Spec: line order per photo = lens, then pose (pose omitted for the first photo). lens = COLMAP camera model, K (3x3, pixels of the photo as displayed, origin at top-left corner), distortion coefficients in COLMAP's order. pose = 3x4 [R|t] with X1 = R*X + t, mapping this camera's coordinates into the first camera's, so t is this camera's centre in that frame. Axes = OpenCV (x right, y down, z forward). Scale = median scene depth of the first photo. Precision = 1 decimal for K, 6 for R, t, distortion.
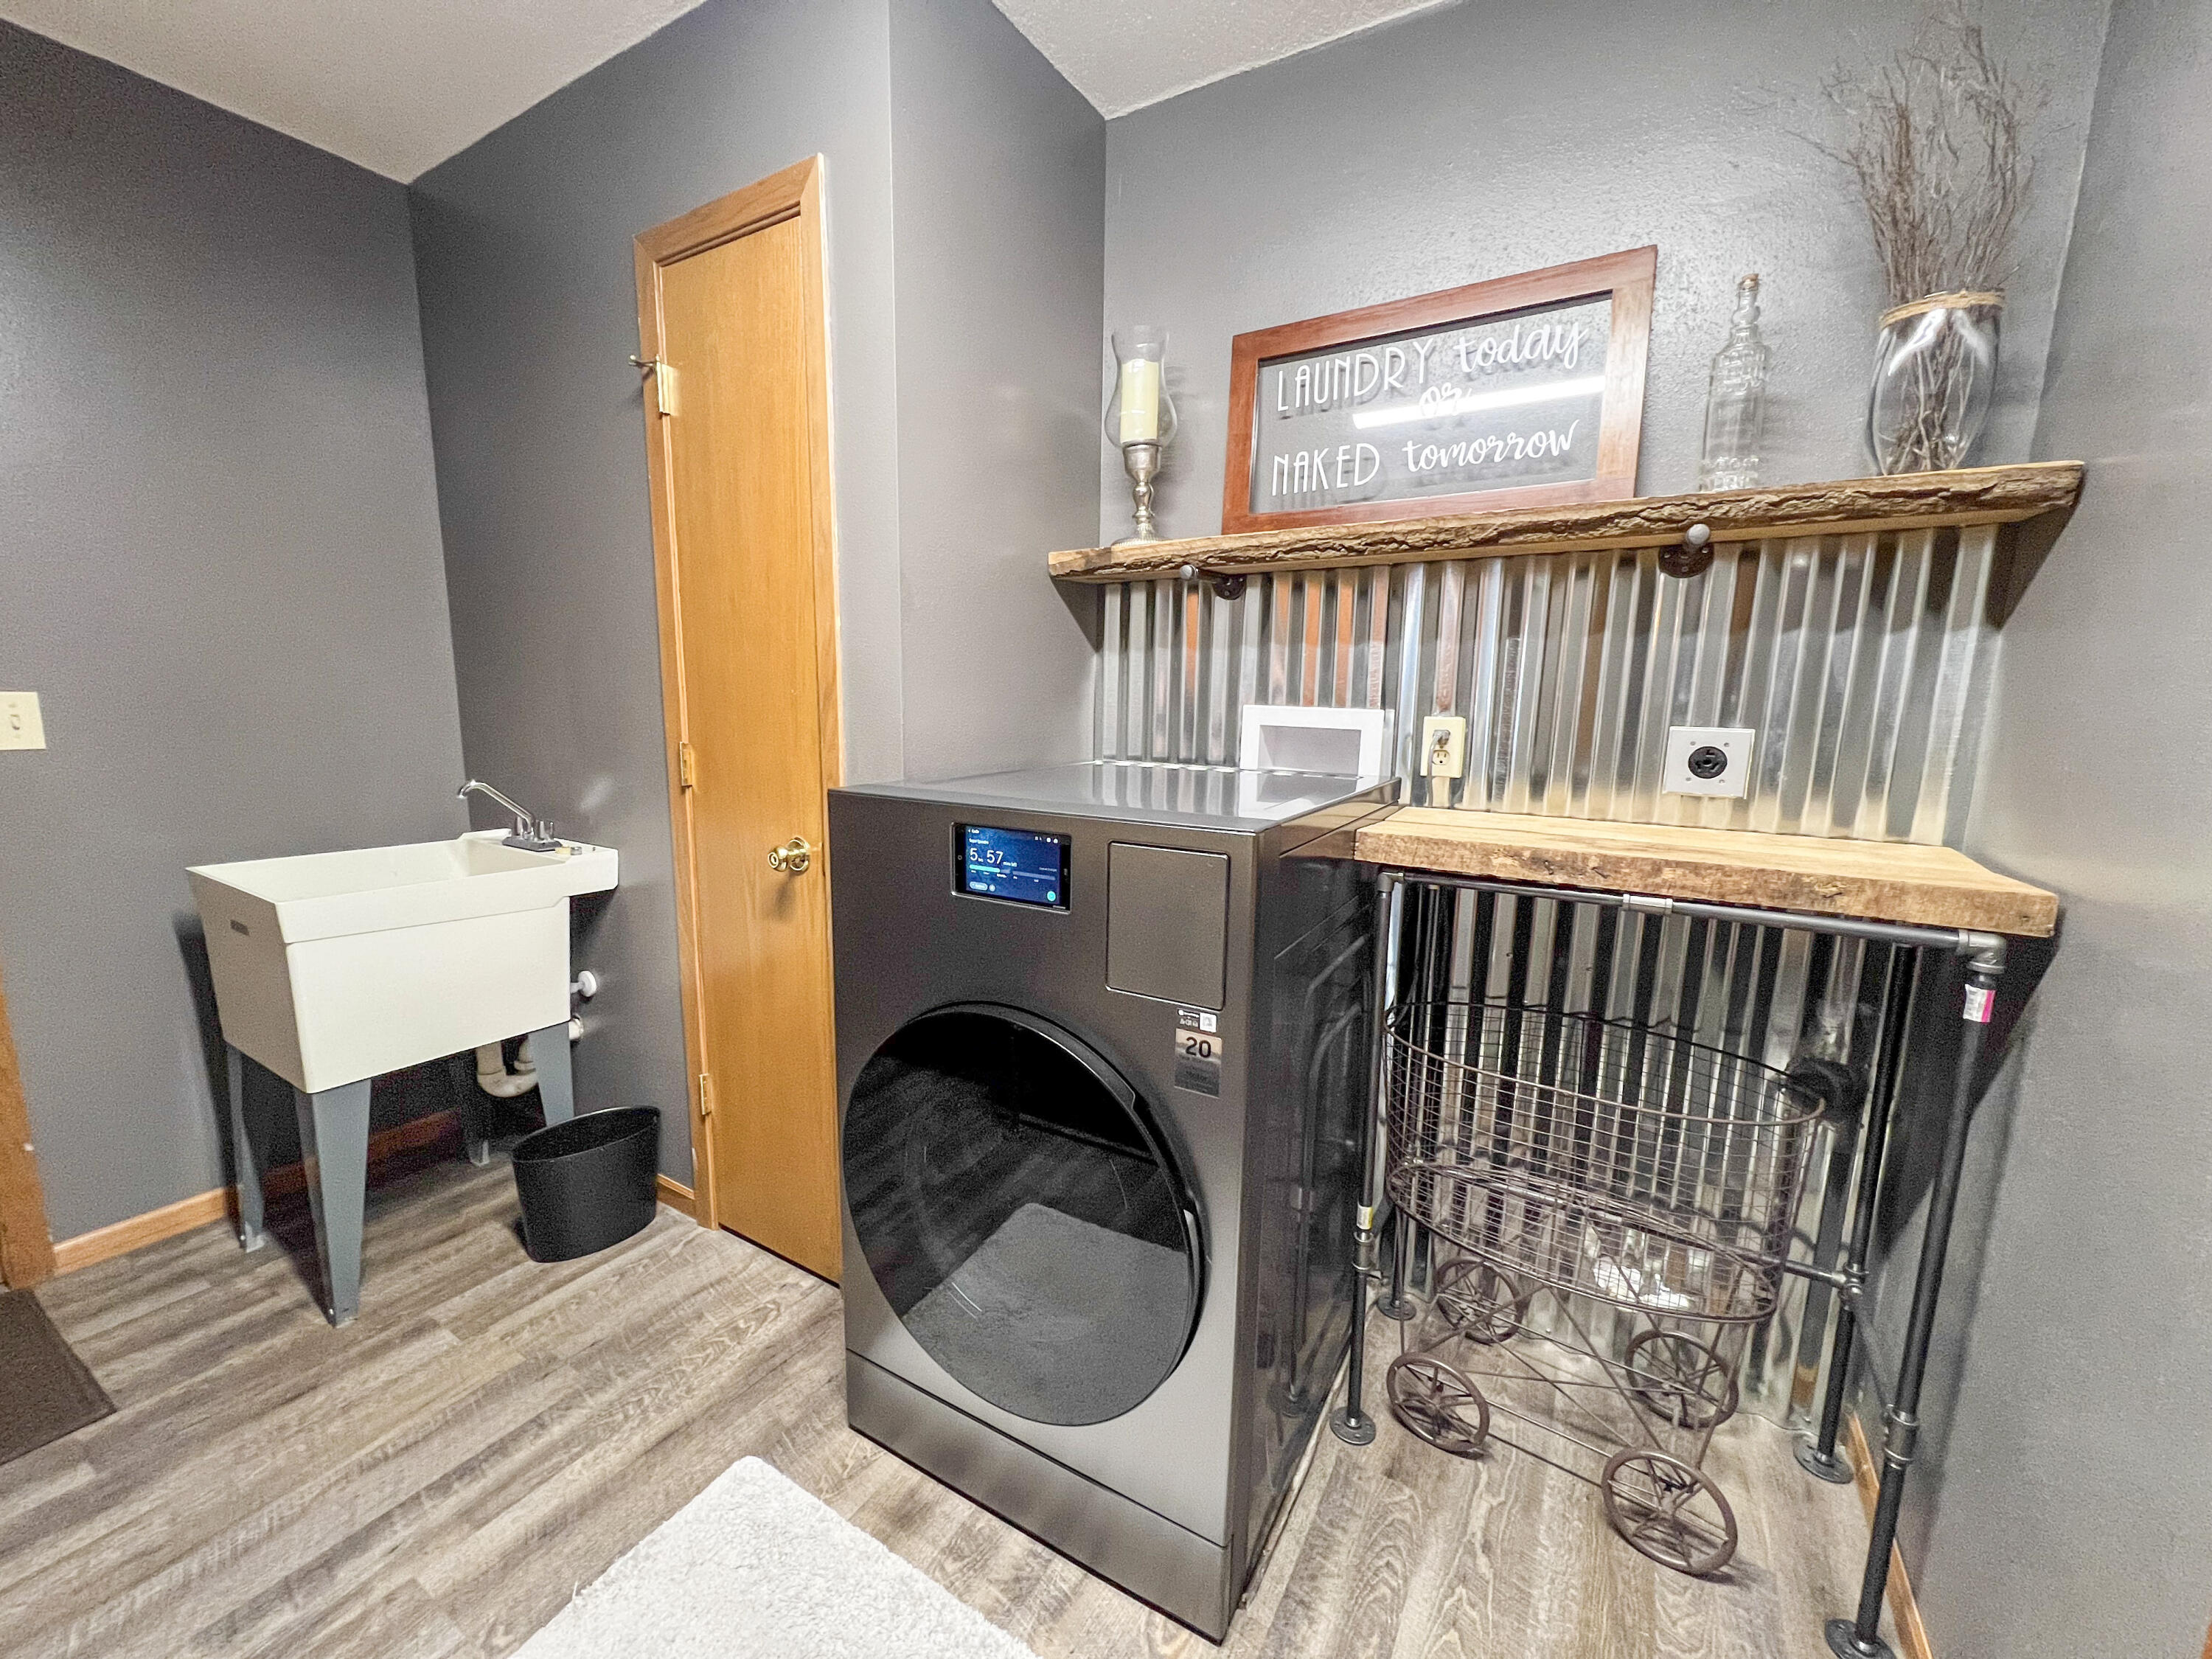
lens RADIAL K [[878.2, 0, 1098.9], [0, 878.2, 828.8], [0, 0, 1]] dist [-0.000941, -0.000024]
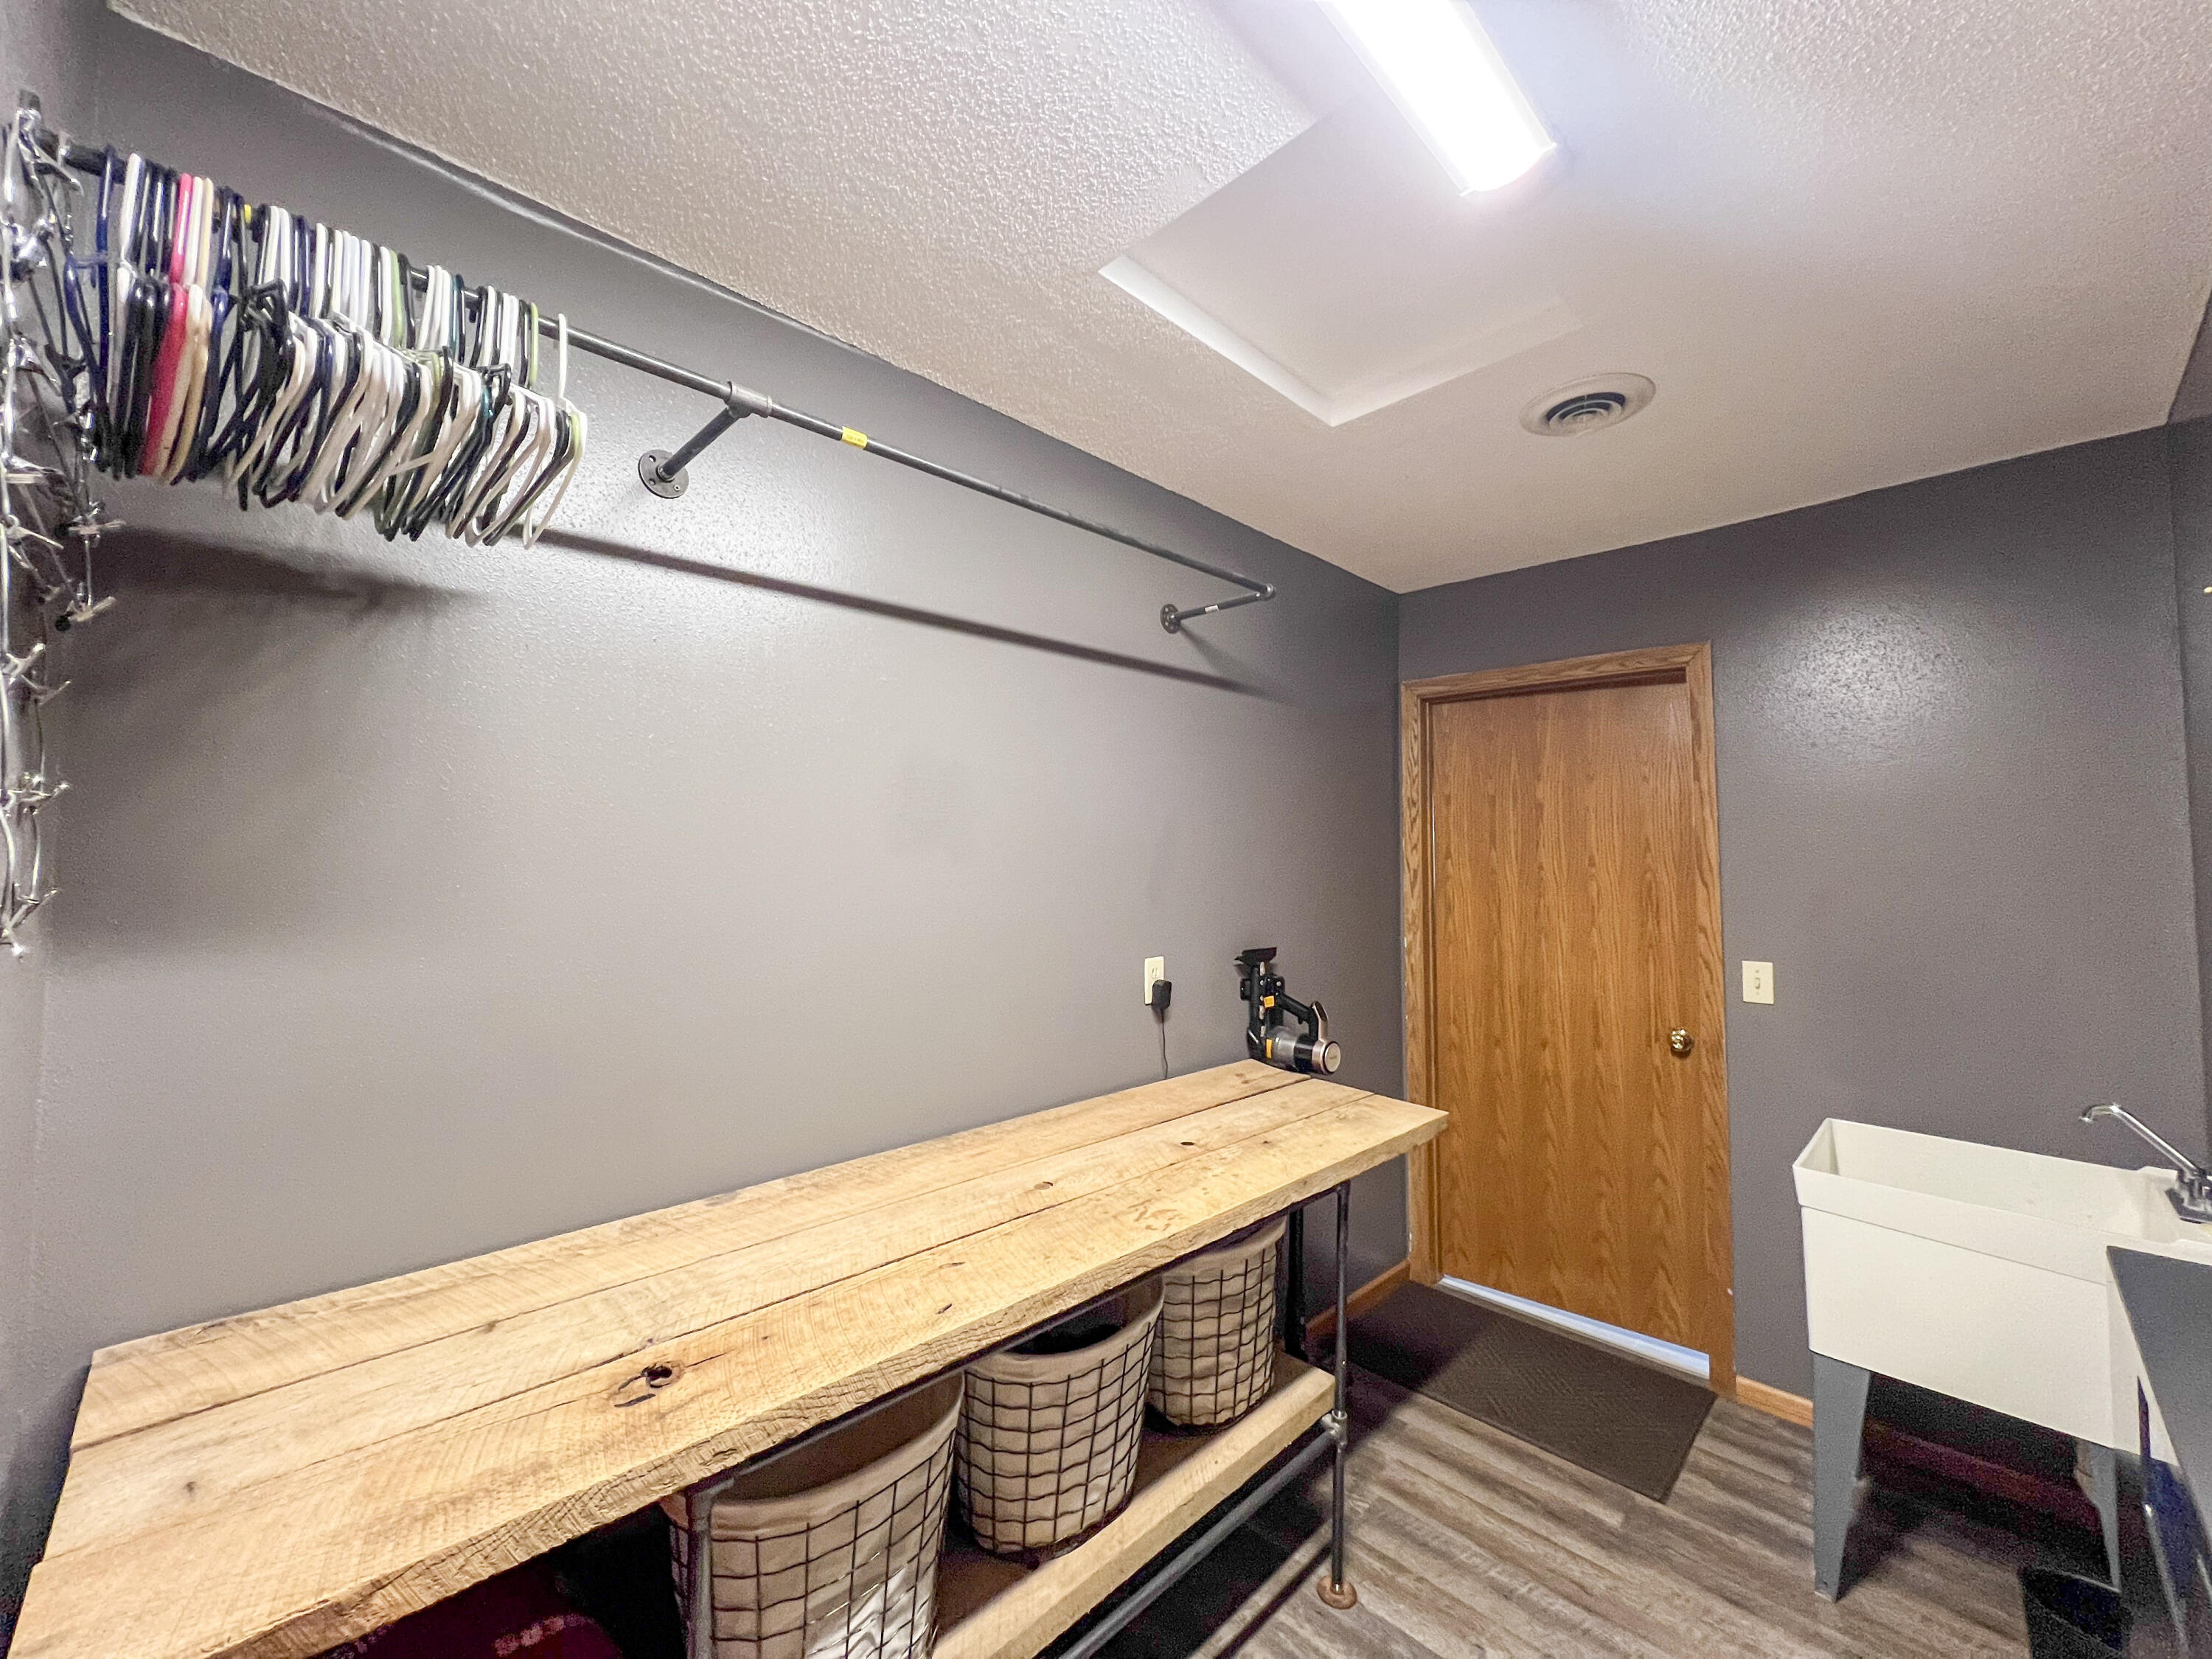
lens RADIAL K [[878.2, 0, 1103.0], [0, 878.2, 818.6], [0, 0, 1]] dist [-0.000941, -0.000024]
pose [[-0.248653, -0.068742, -0.966150, 0.493635], [-0.159179, 0.986816, -0.029245, -0.209576], [0.955423, 0.146519, -0.256318, 0.377015]]
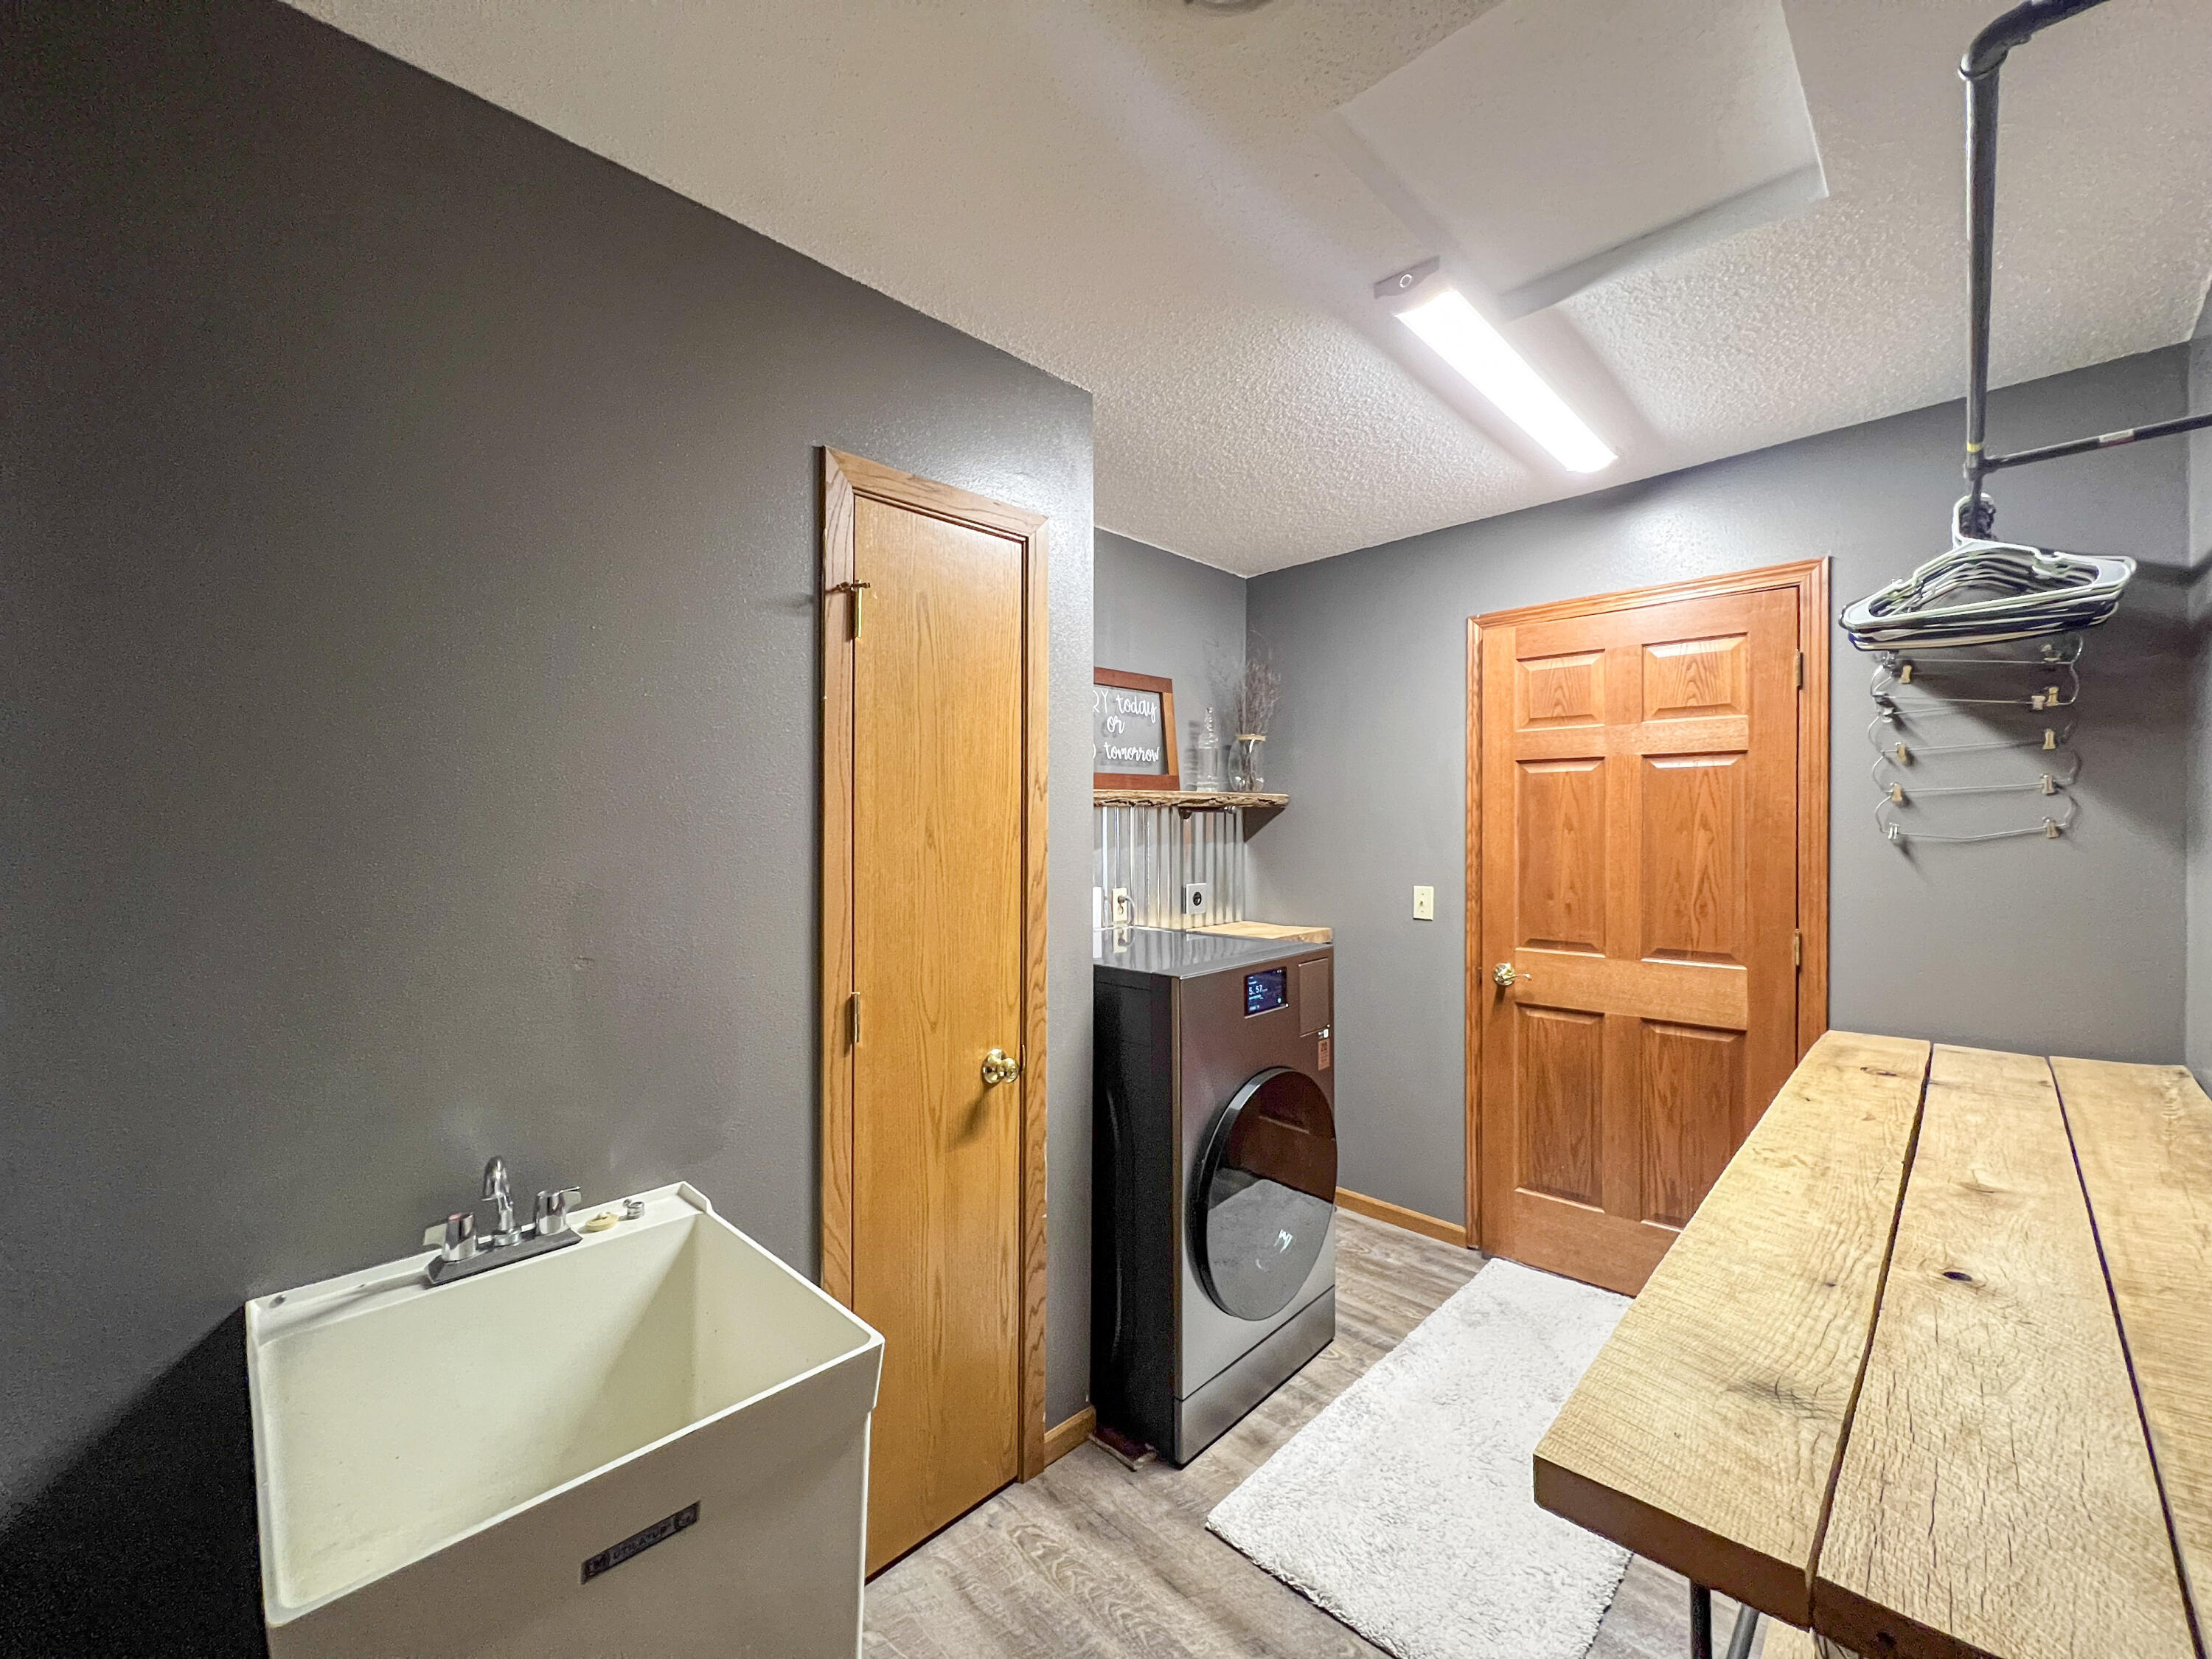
lens RADIAL K [[878.2, 0, 1106.3], [0, 878.2, 822.4], [0, 0, 1]] dist [-0.000941, -0.000024]
pose [[0.227944, -0.015542, 0.973550, -1.609372], [0.156710, 0.987423, -0.020928, -0.263485], [-0.960980, 0.157336, 0.227513, 0.680859]]
